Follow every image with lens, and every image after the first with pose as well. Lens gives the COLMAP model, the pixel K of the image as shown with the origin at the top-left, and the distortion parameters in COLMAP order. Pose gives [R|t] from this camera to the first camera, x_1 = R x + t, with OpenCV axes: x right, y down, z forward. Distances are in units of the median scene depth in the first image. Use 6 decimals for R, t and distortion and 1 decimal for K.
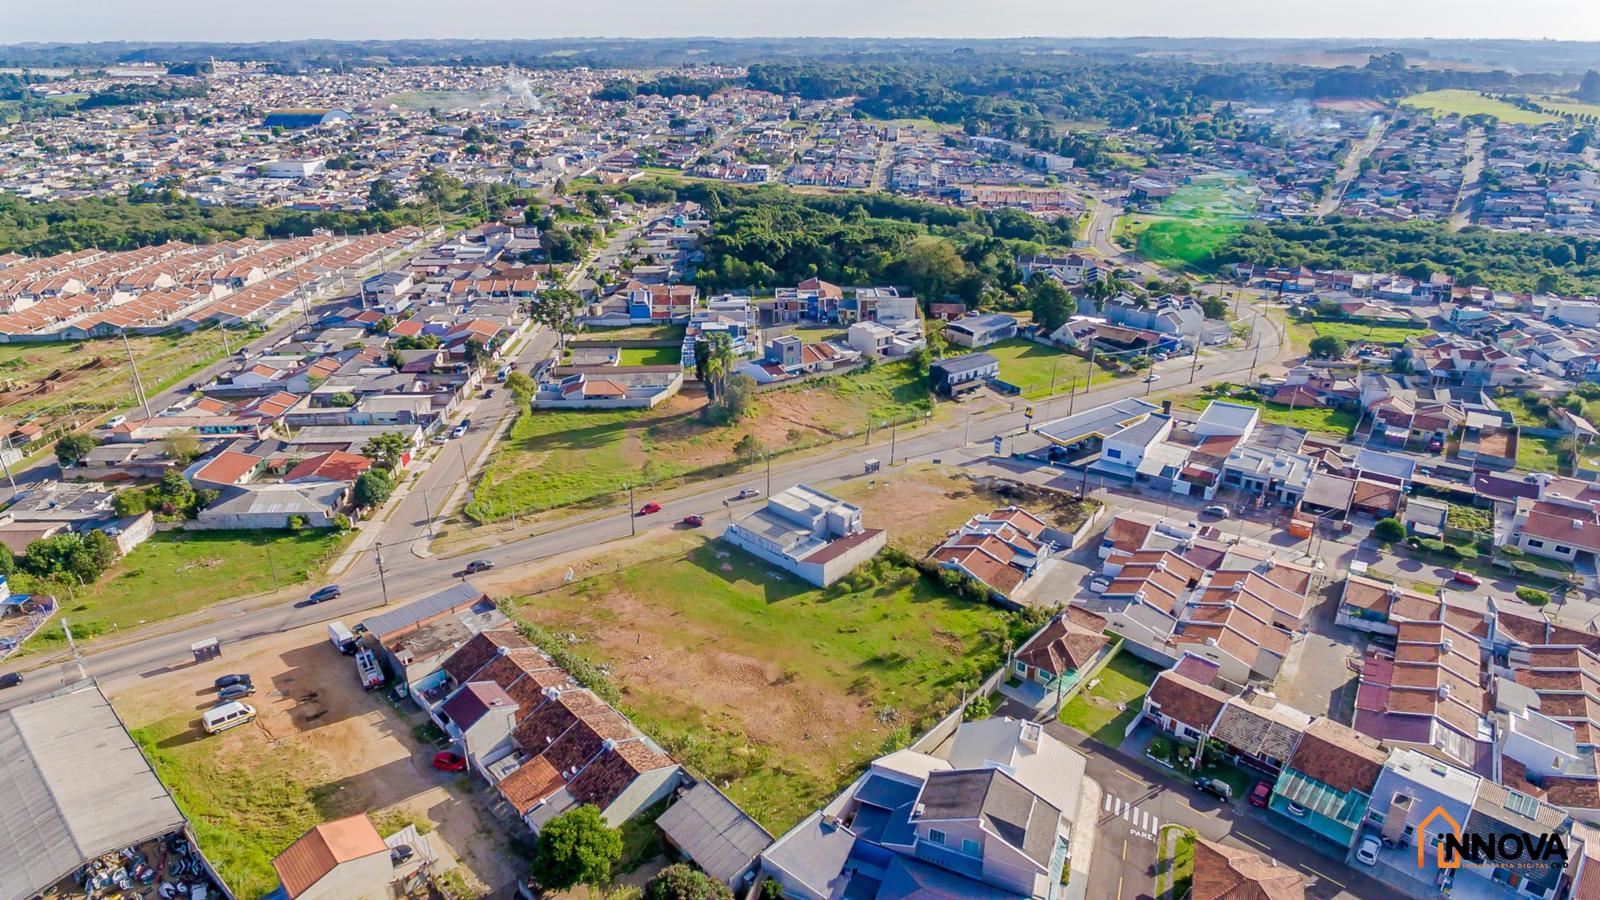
lens RADIAL K [[934.1, 0, 799.3], [0, 934.1, 451.7], [0, 0, 1]] dist [0.014759, -0.020573]
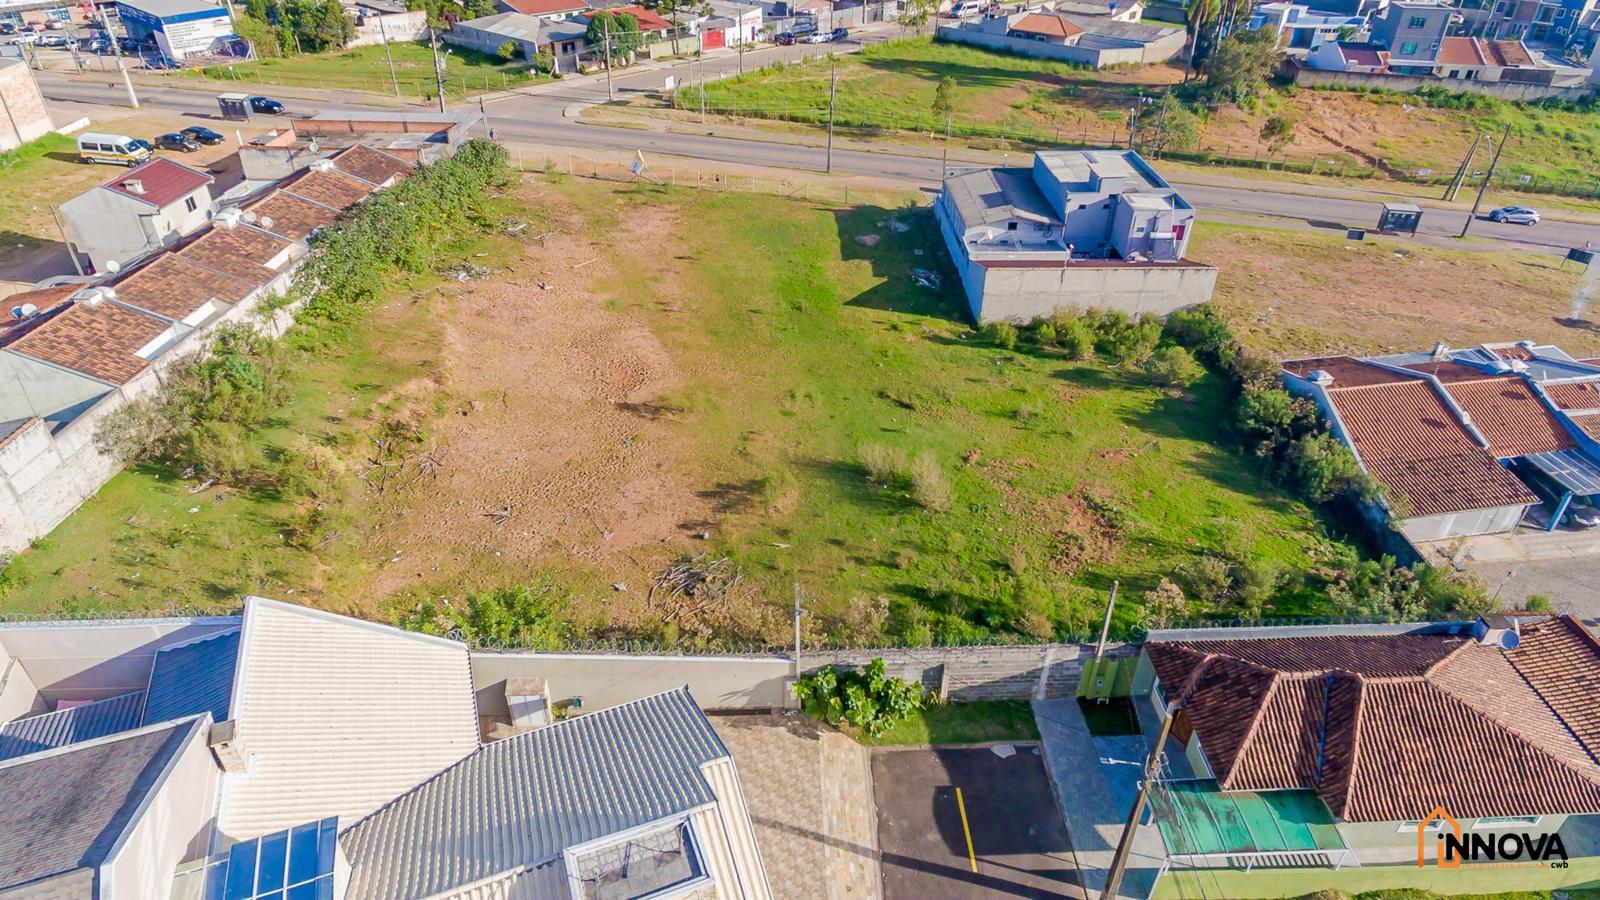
lens RADIAL K [[934.1, 0, 797.6], [0, 934.1, 453.3], [0, 0, 1]] dist [0.014759, -0.020573]
pose [[0.693656, 0.404154, -0.596239, 0.254394], [-0.292475, 0.914482, 0.279610, 0.103120], [0.658255, -0.019569, 0.752541, 0.612941]]
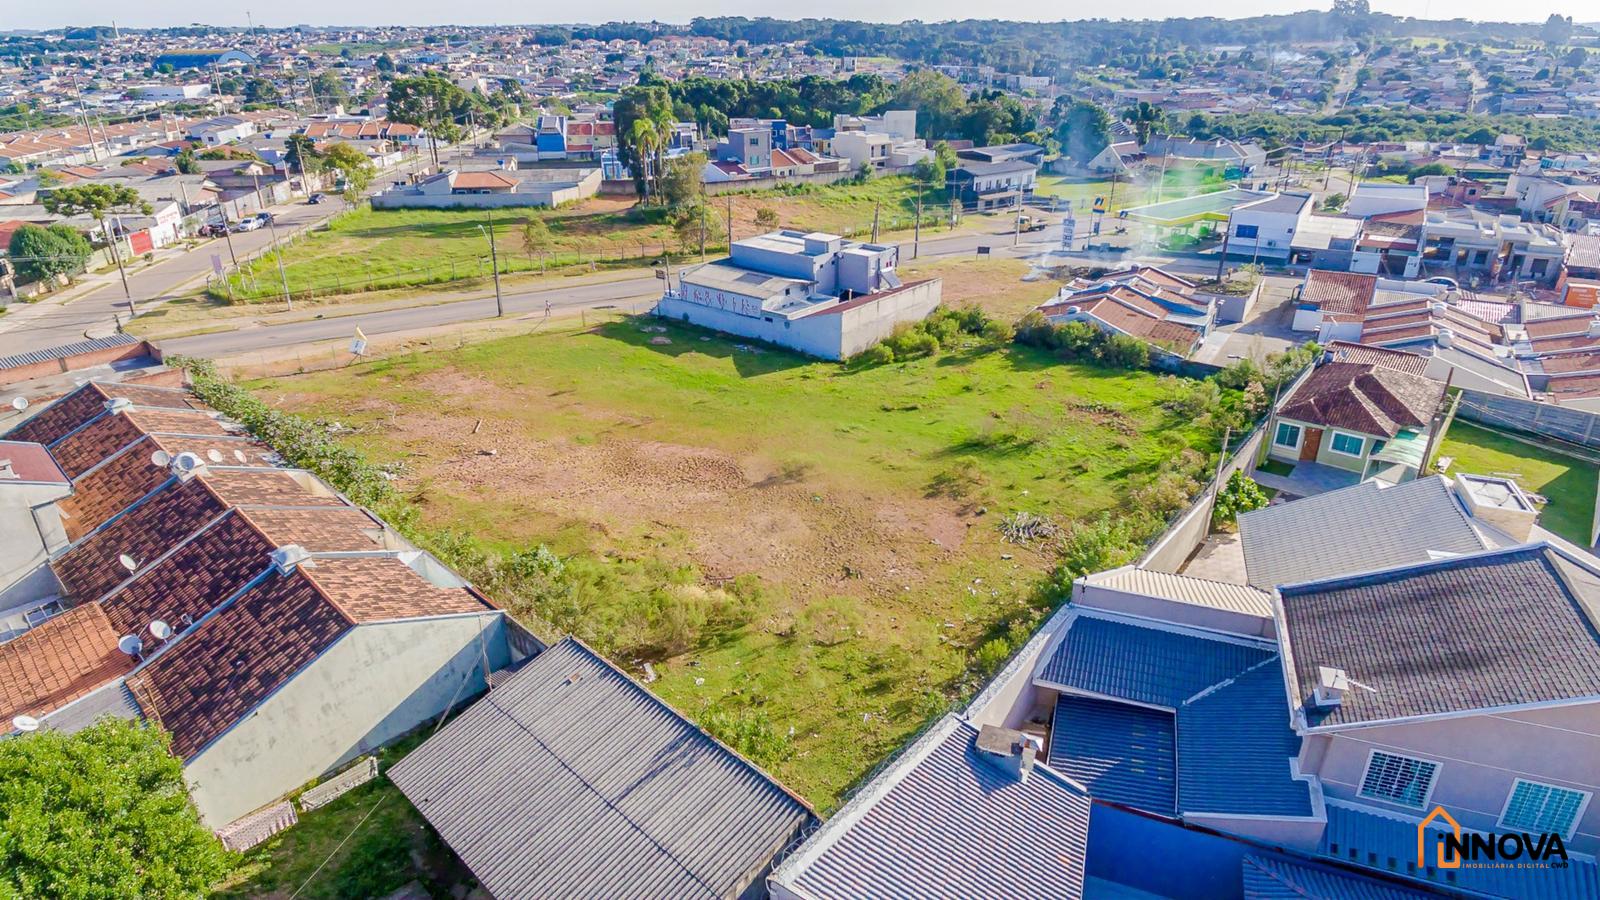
lens RADIAL K [[934.1, 0, 797.3], [0, 934.1, 454.7], [0, 0, 1]] dist [0.014759, -0.020573]
pose [[0.998610, -0.026150, 0.045765, -0.025426], [0.025595, 0.999592, 0.012686, 0.193347], [-0.046078, -0.011498, 0.998872, 0.461337]]
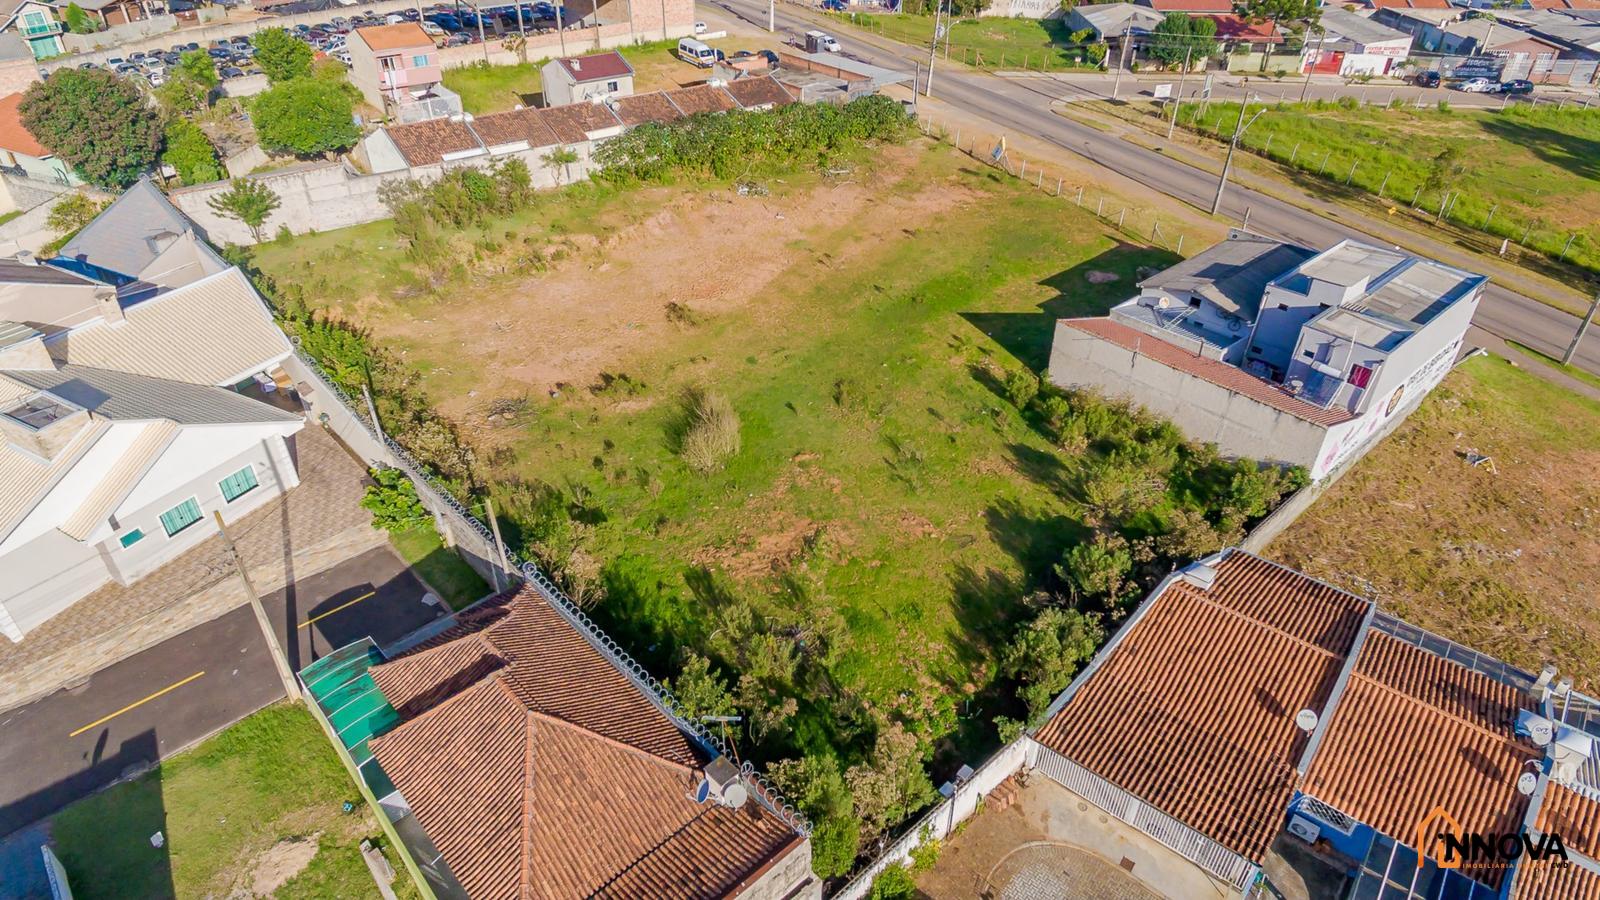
lens RADIAL K [[934.1, 0, 795.7], [0, 934.1, 451.4], [0, 0, 1]] dist [0.014759, -0.020573]
pose [[-0.094454, 0.559718, -0.823283, 0.371300], [-0.401726, 0.735230, 0.545943, -0.002428], [0.910876, 0.382301, 0.155408, 0.859016]]
